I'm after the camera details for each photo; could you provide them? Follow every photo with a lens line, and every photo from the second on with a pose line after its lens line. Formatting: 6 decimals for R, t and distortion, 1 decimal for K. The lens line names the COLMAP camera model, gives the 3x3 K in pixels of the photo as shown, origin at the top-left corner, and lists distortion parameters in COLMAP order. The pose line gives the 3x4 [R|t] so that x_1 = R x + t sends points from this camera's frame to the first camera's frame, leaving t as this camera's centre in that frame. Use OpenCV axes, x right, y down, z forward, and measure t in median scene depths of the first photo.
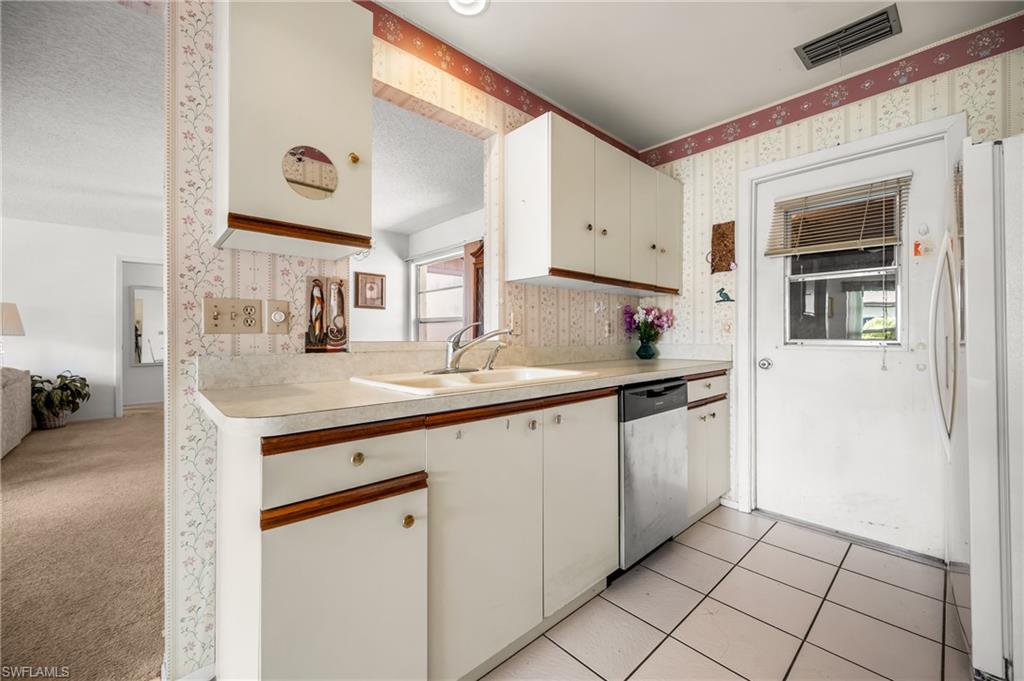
lens RADIAL K [[407.1, 0, 506.4], [0, 407.1, 336.2], [0, 0, 1]] dist [-0.001419, -0.000212]
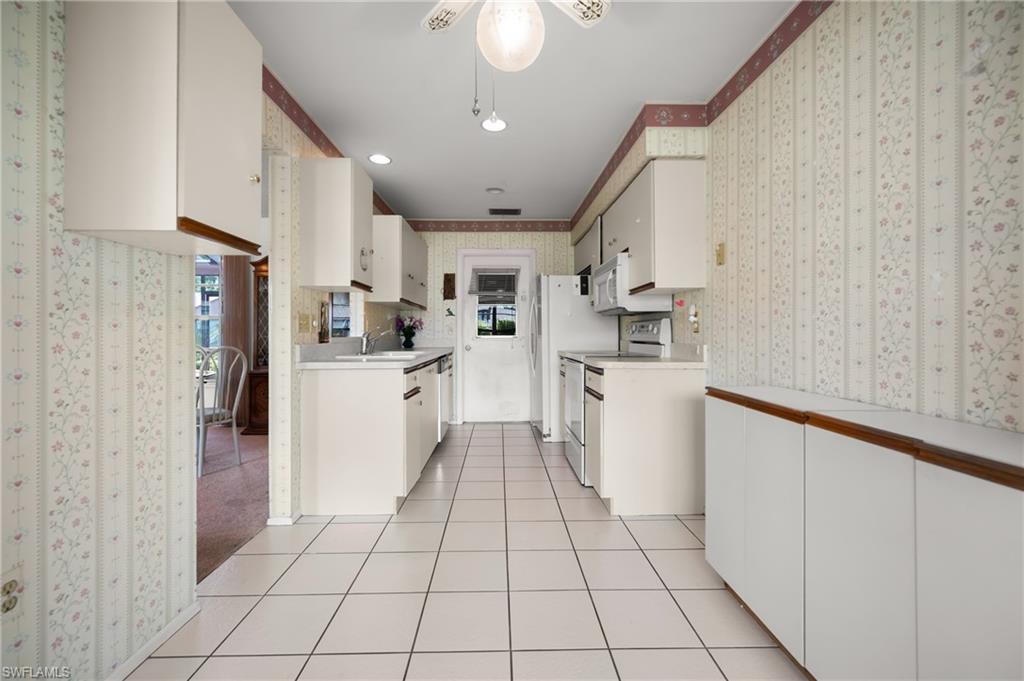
lens RADIAL K [[442.3, 0, 512.0], [0, 442.3, 340.5], [0, 0, 1]] dist [0.000344, 0.000060]
pose [[0.650202, -0.012528, 0.759658, -0.946211], [0.004293, 0.999909, 0.012816, 0.005397], [-0.759749, -0.005072, 0.650197, -0.618828]]
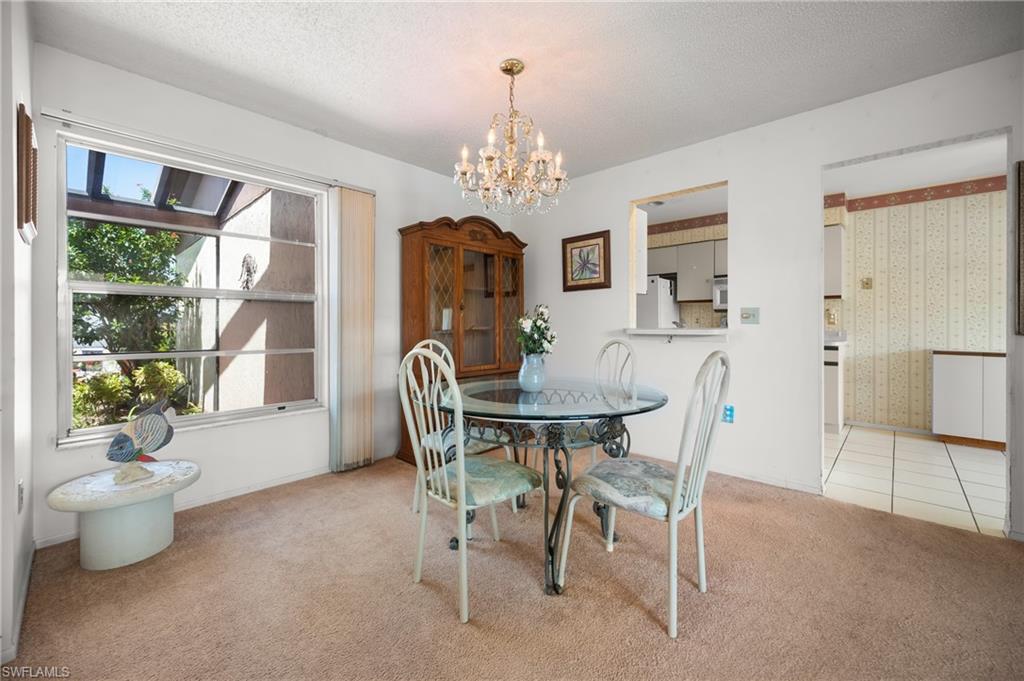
lens RADIAL K [[412.5, 0, 513.1], [0, 412.5, 325.0], [0, 0, 1]] dist [-0.000227, -0.000047]
pose [[-0.081731, 0.000593, 0.996654, -1.597326], [0.002209, 0.999997, -0.000414, 0.001472], [-0.996652, 0.002168, -0.081732, 1.560022]]
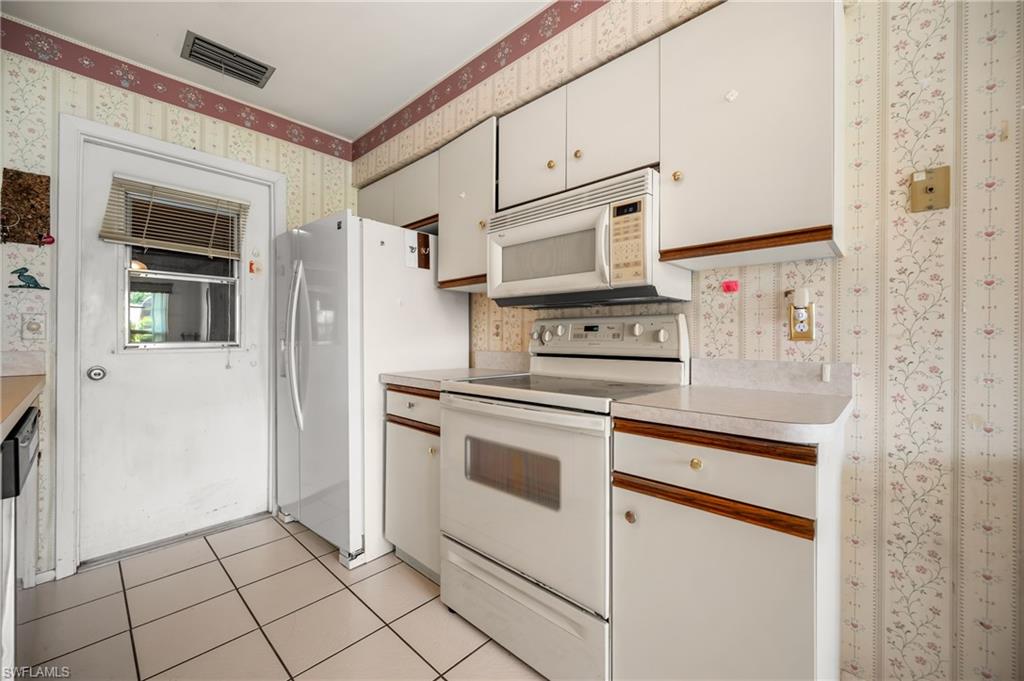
lens RADIAL K [[408.3, 0, 511.3], [0, 408.3, 339.5], [0, 0, 1]] dist [0.000584, 0.000065]
pose [[-0.078753, -0.003659, 0.996887, -0.244407], [-0.001145, 0.999993, 0.003580, -0.002337], [-0.996893, -0.000859, -0.078757, 0.280631]]
